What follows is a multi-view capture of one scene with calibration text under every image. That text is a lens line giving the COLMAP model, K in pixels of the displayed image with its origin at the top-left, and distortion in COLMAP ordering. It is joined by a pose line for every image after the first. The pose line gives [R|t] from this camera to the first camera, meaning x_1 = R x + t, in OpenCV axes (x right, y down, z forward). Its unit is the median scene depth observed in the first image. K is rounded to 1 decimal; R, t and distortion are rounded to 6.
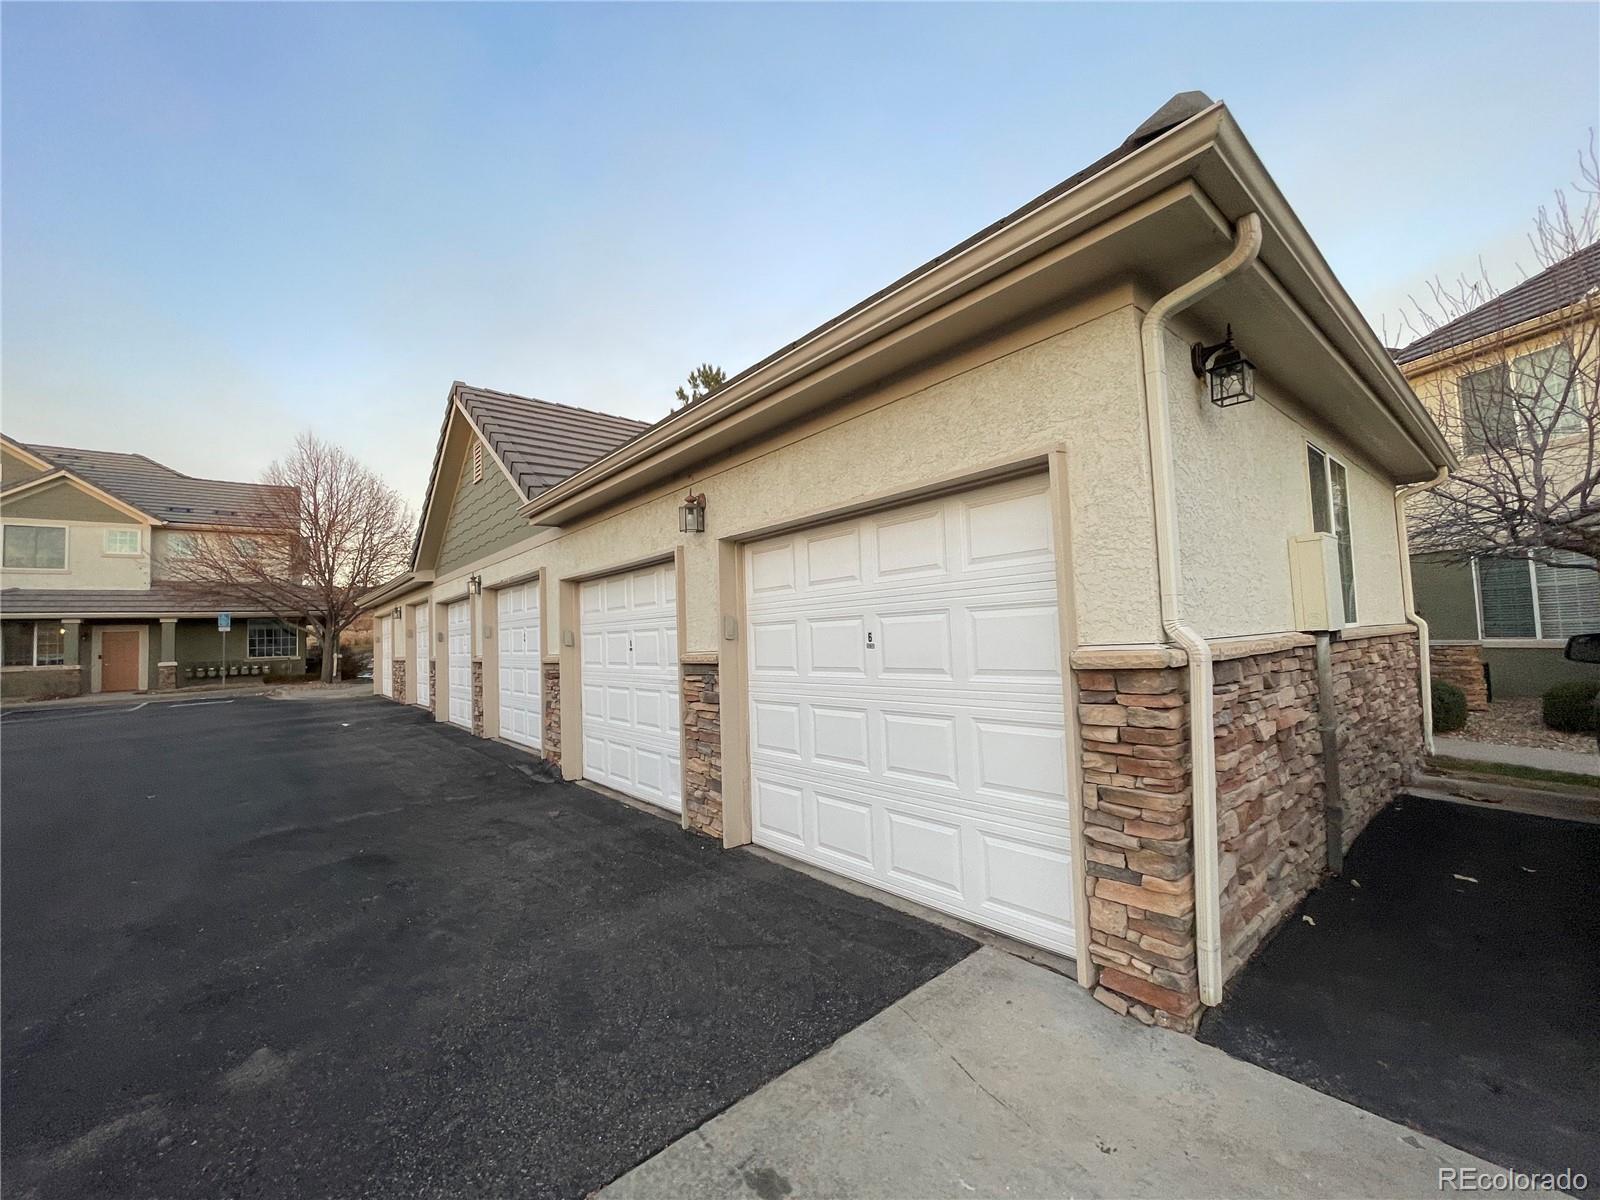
lens RADIAL K [[638.7, 0, 801.5], [0, 638.7, 602.2], [0, 0, 1]] dist [-0.003493, 0.000263]
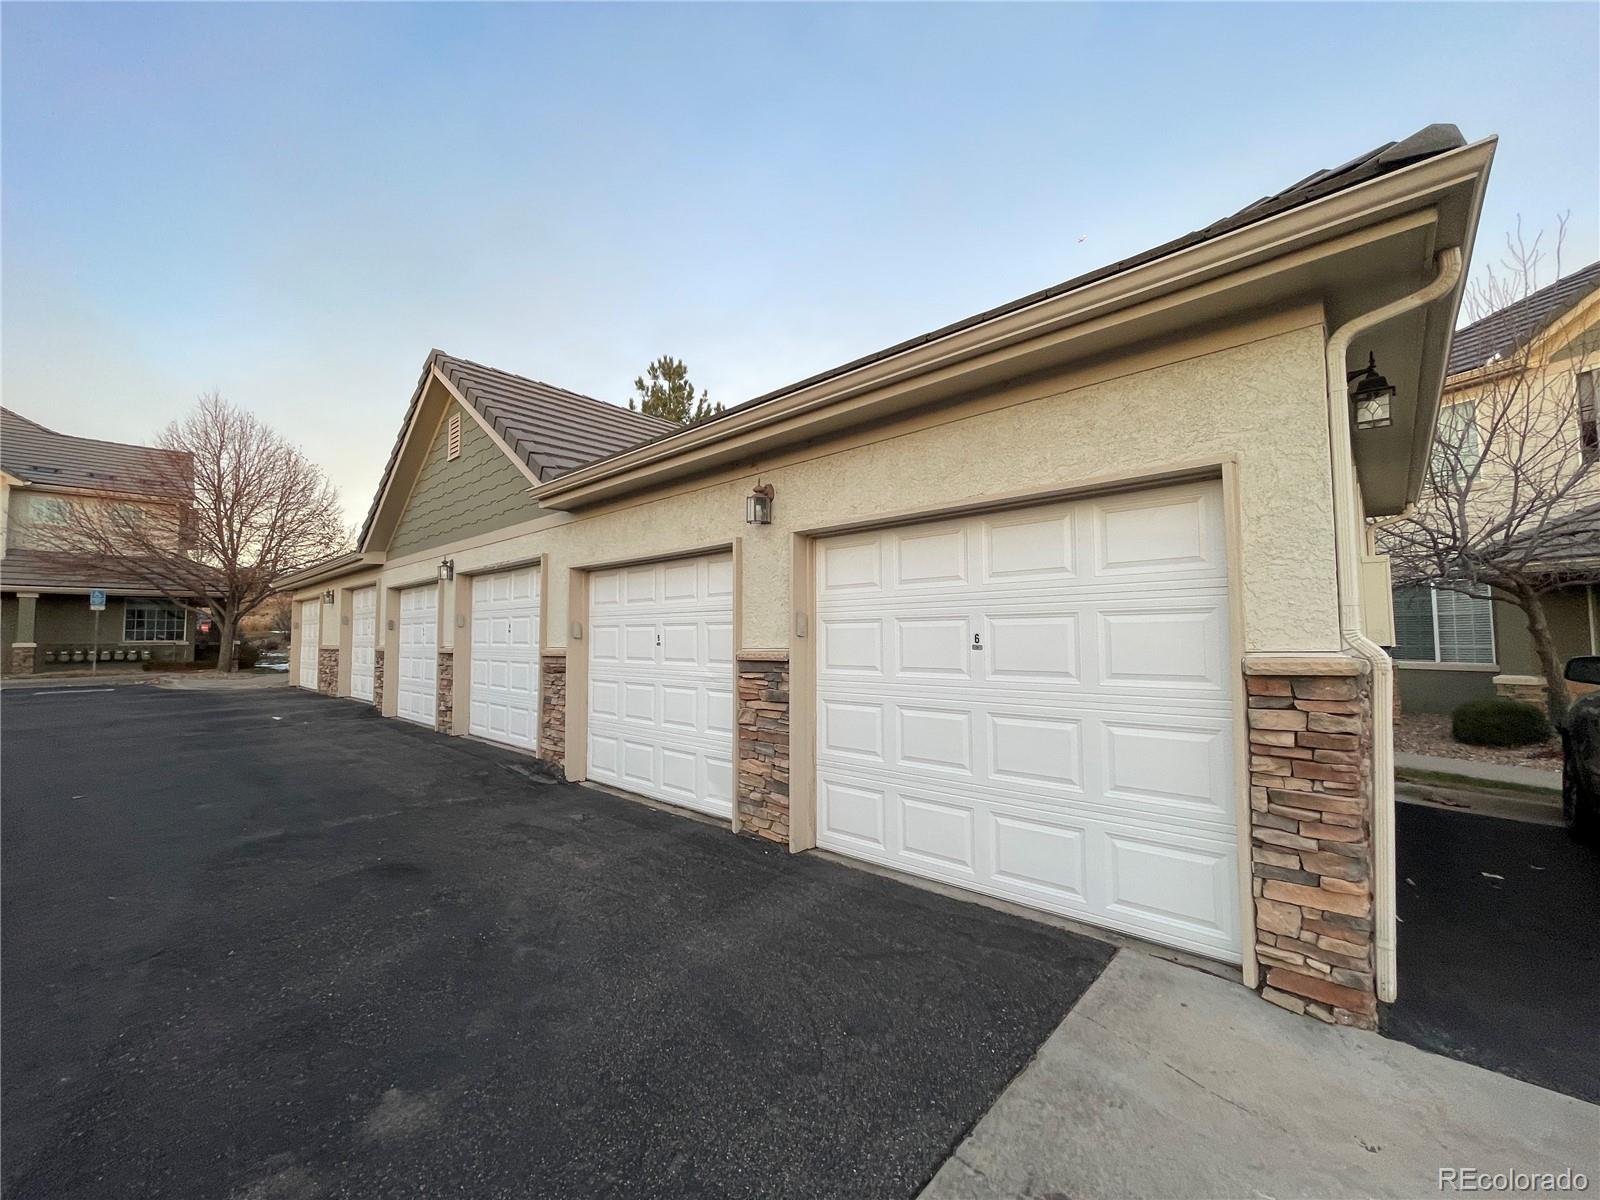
lens RADIAL K [[638.7, 0, 798.8], [0, 638.7, 600.6], [0, 0, 1]] dist [-0.003493, 0.000263]
pose [[0.992194, 0.040174, 0.118052, -0.259864], [-0.039275, 0.999179, -0.009925, 0.015532], [-0.118354, 0.005211, 0.992958, 0.045104]]
